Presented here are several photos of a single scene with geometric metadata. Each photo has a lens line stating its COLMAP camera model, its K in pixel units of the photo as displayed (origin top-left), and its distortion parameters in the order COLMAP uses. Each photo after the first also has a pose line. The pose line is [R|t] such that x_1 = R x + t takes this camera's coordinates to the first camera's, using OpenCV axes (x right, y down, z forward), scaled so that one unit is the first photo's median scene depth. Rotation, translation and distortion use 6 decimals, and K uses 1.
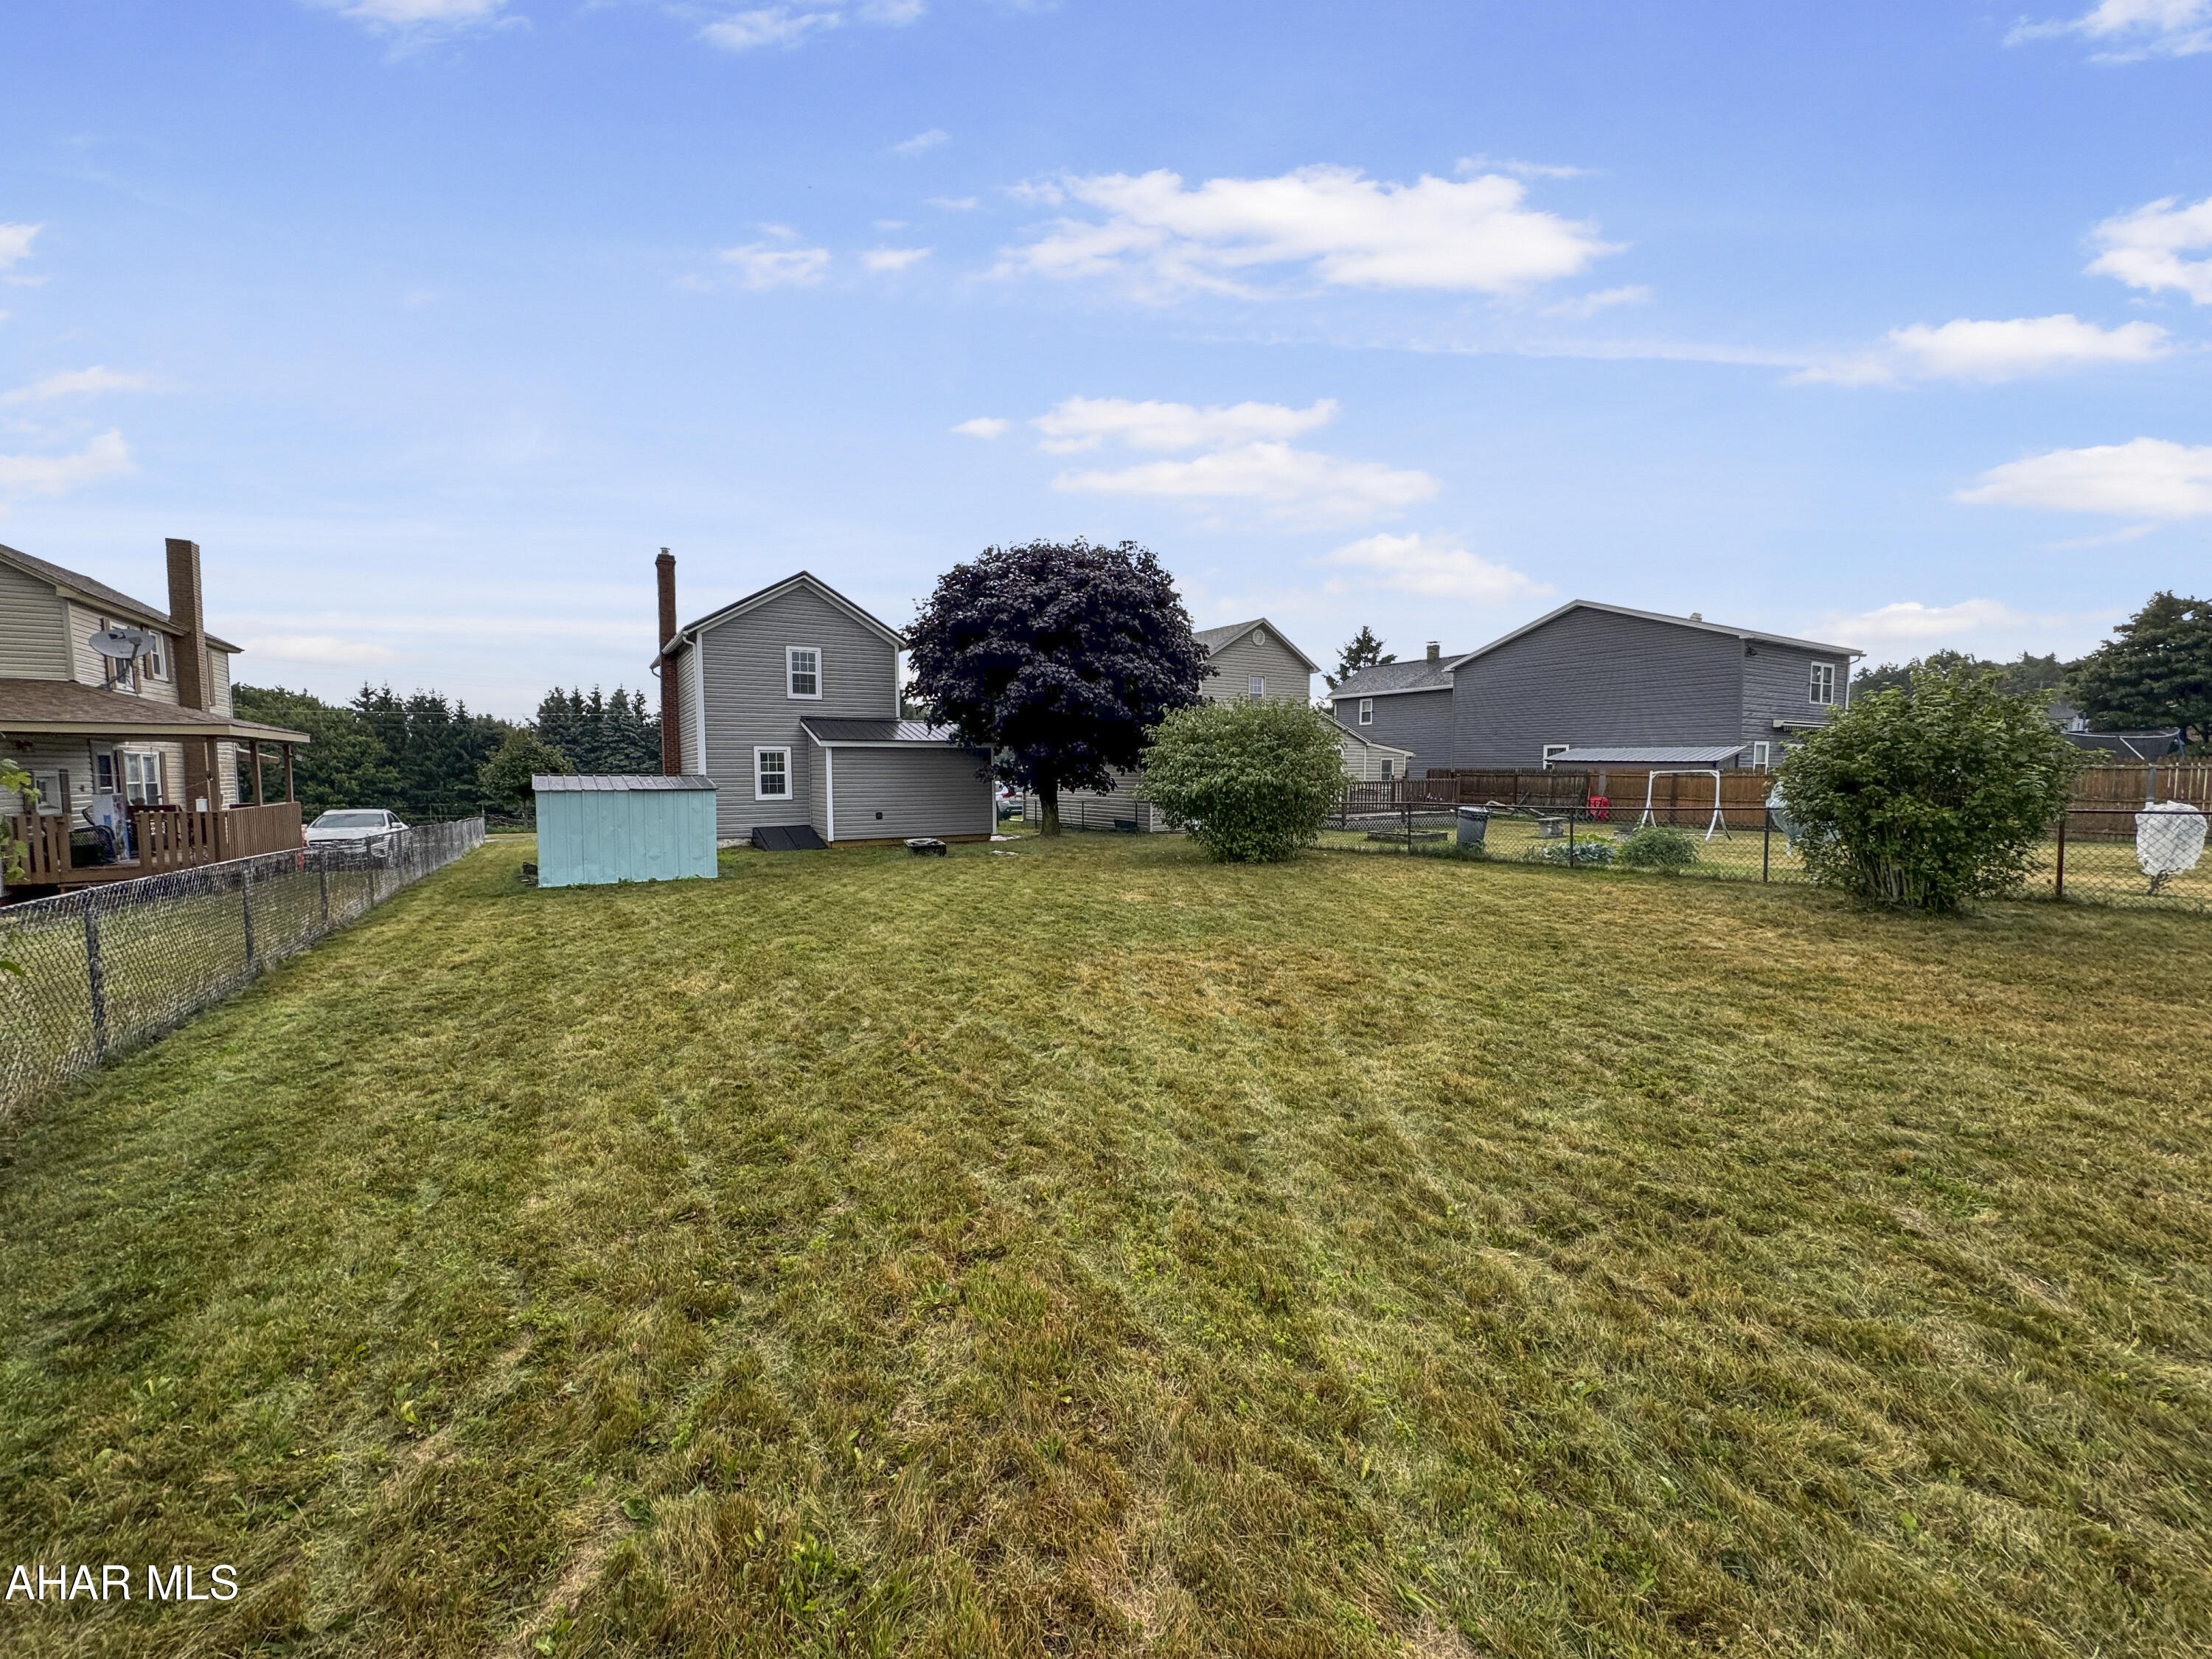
lens RADIAL K [[884.3, 0, 1101.7], [0, 884.3, 808.9], [0, 0, 1]] dist [-0.003231, 0.000363]
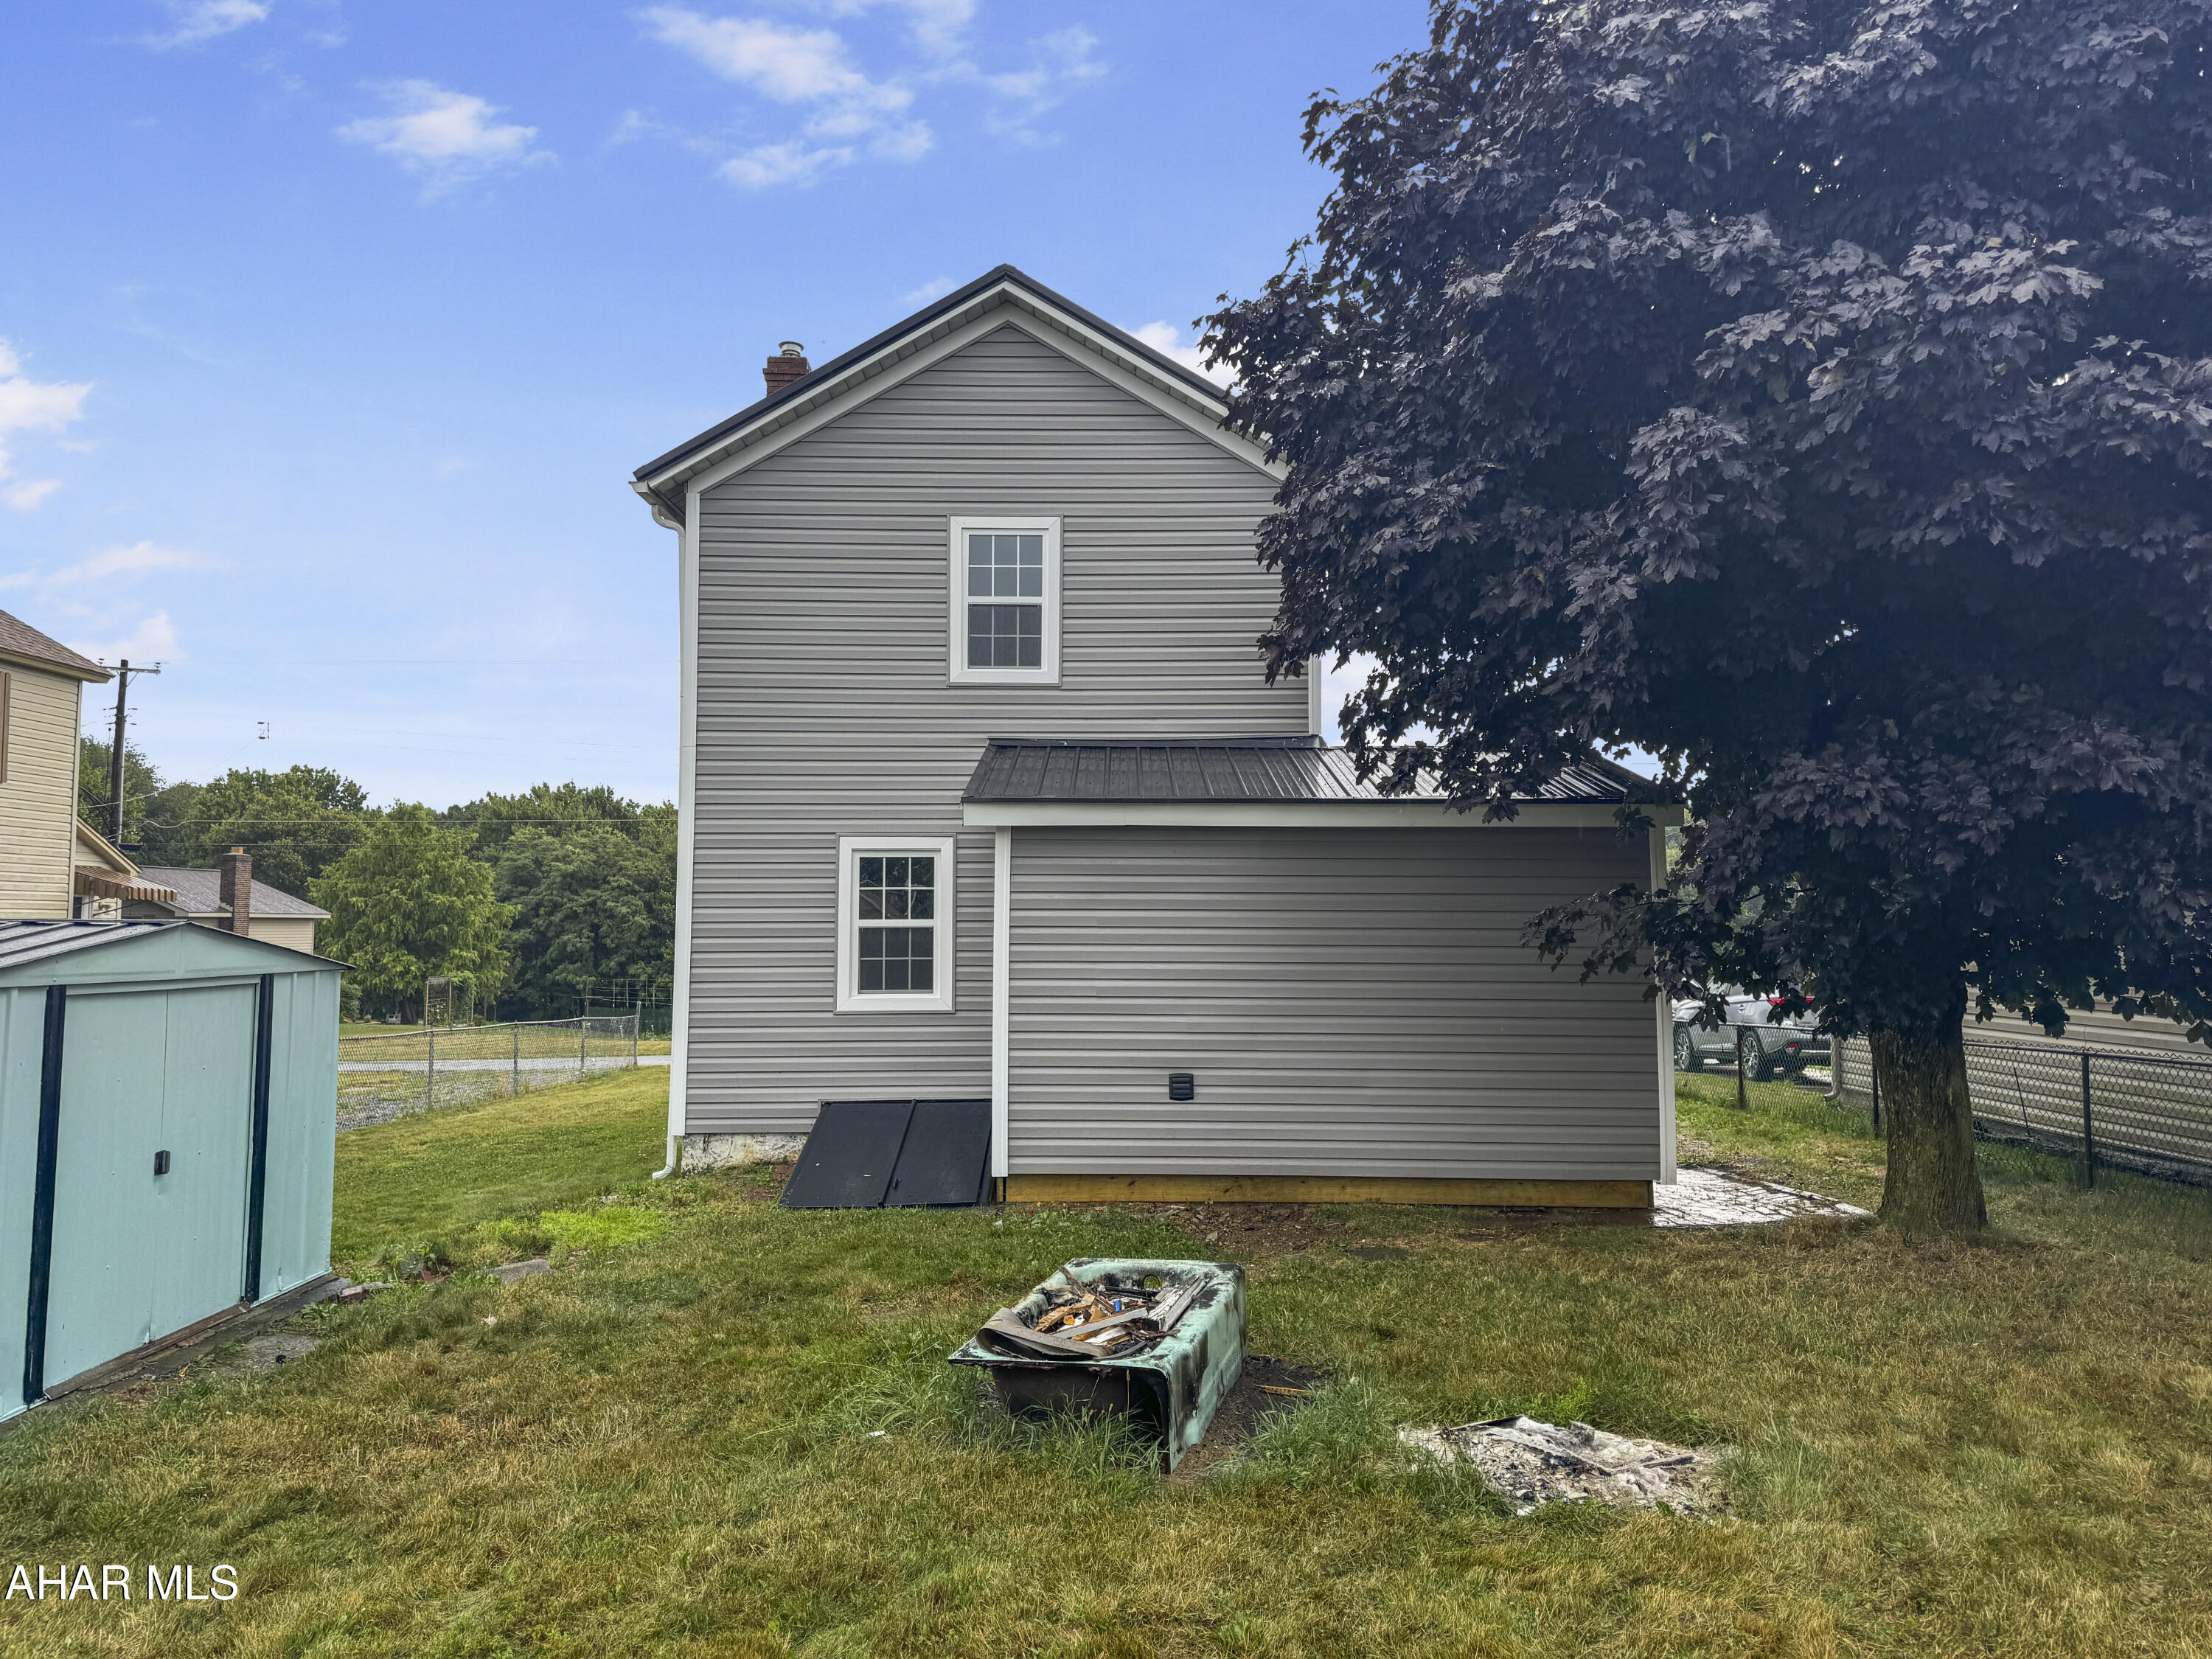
lens RADIAL K [[1524.2, 0, 1108.2], [0, 1524.2, 835.8], [0, 0, 1]] dist [0.028027, -0.017086]
pose [[0.850323, -0.026322, -0.525602, -0.029851], [-0.034483, 0.993815, -0.105556, -0.017569], [0.525130, 0.107881, 0.844156, 0.584030]]
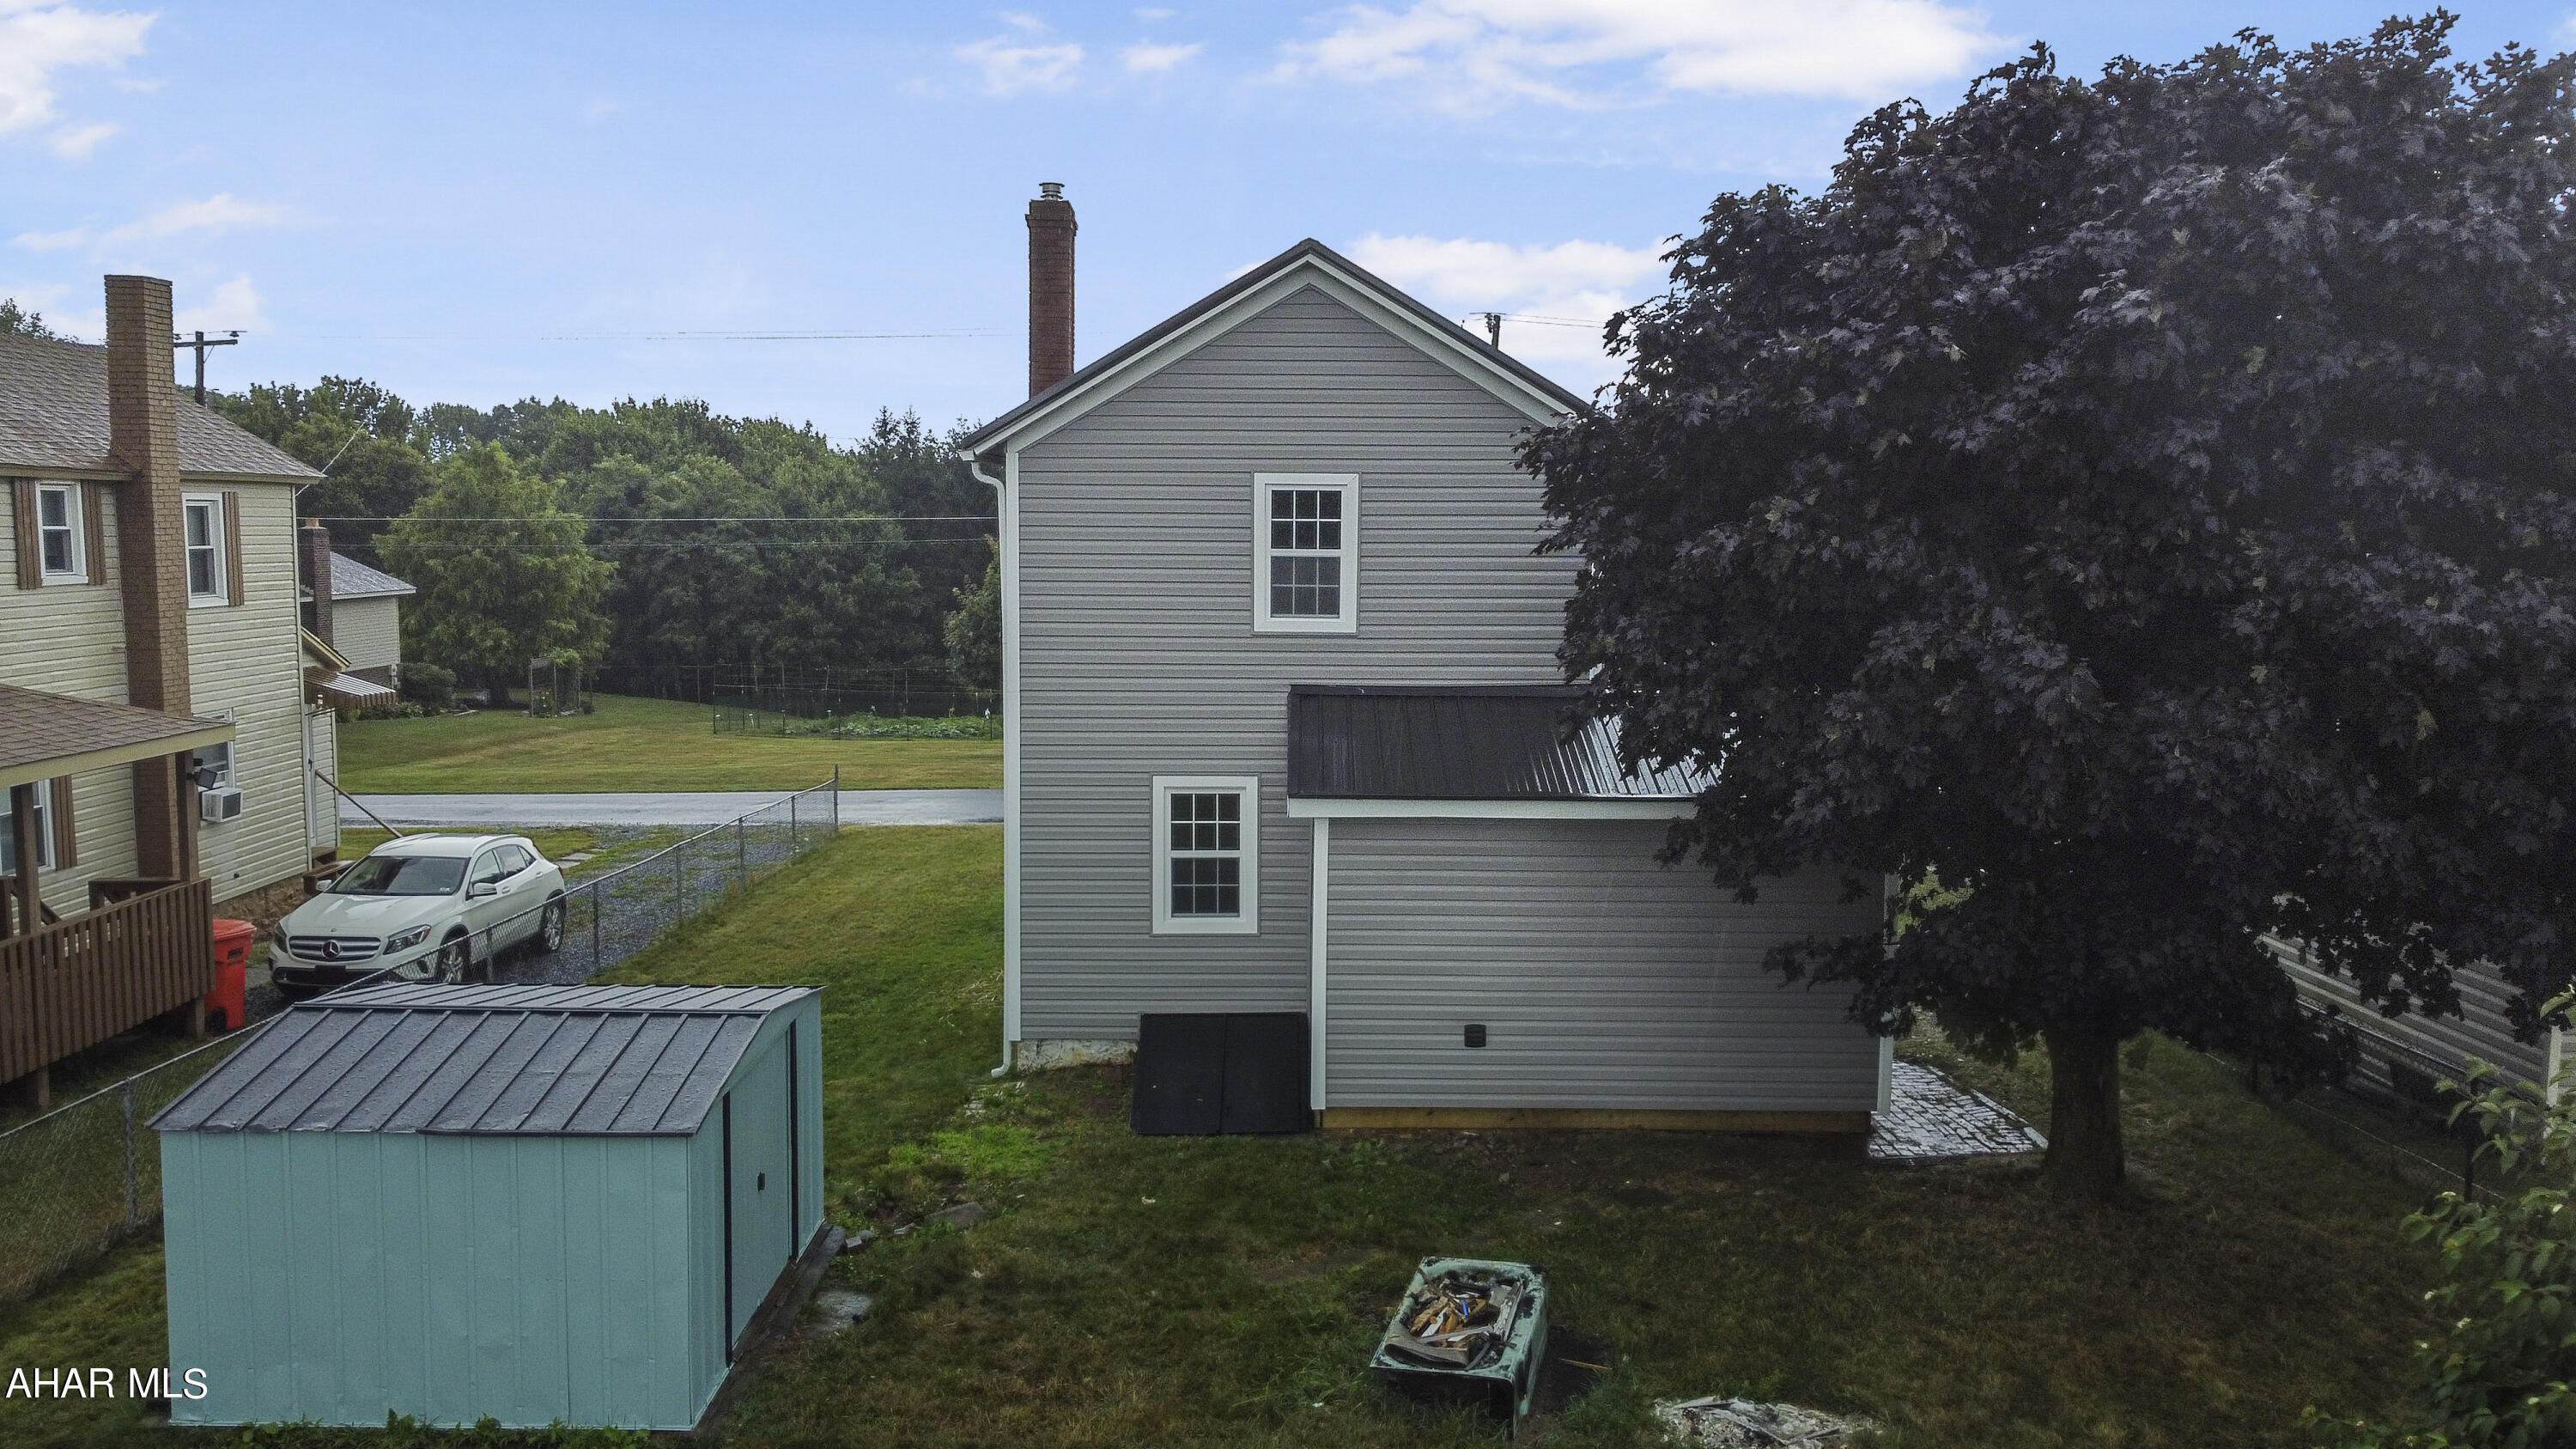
lens RADIAL K [[1941.4, 0, 1284.5], [0, 1941.4, 713.6], [0, 0, 1]] dist [-0.012952, -0.007973]
pose [[0.849692, 0.066063, -0.523124, 0.035743], [-0.039707, 0.997320, 0.061453, -0.139479], [0.525782, -0.031444, 0.850038, 0.387244]]
